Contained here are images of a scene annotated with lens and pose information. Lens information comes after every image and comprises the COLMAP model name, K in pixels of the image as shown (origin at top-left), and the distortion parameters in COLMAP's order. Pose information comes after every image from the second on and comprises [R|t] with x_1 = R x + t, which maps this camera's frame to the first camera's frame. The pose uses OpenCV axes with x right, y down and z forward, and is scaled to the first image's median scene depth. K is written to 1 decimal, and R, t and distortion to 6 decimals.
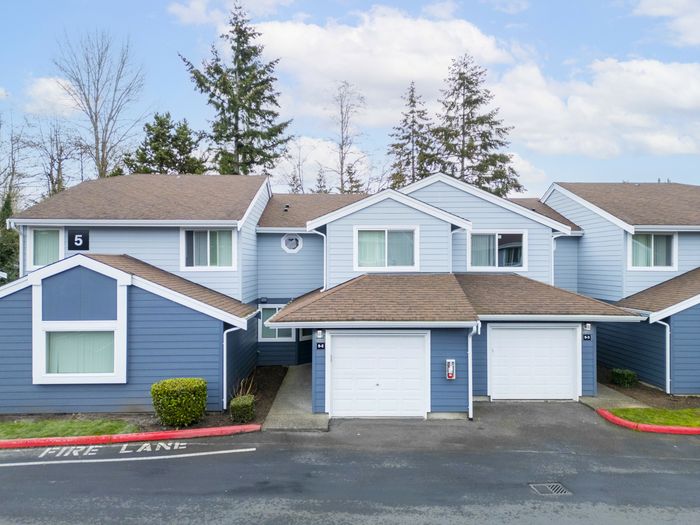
lens RADIAL K [[500.2, 0, 350.0], [0, 500.2, 262.5], [0, 0, 1]] dist [0.003119, 0.001522]
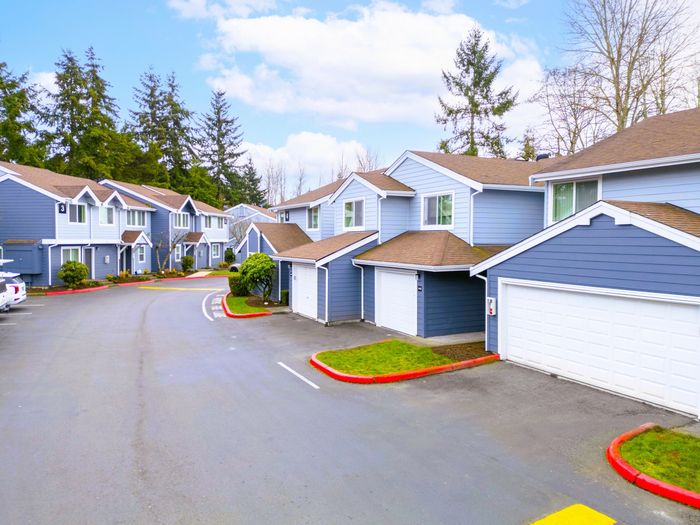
lens RADIAL K [[500.2, 0, 350.0], [0, 500.2, 262.5], [0, 0, 1]] dist [0.003119, 0.001522]
pose [[0.477766, 0.044195, -0.877375, 1.345478], [0.050495, 0.995701, 0.077652, -0.002600], [0.877035, -0.081403, 0.473480, 0.260076]]
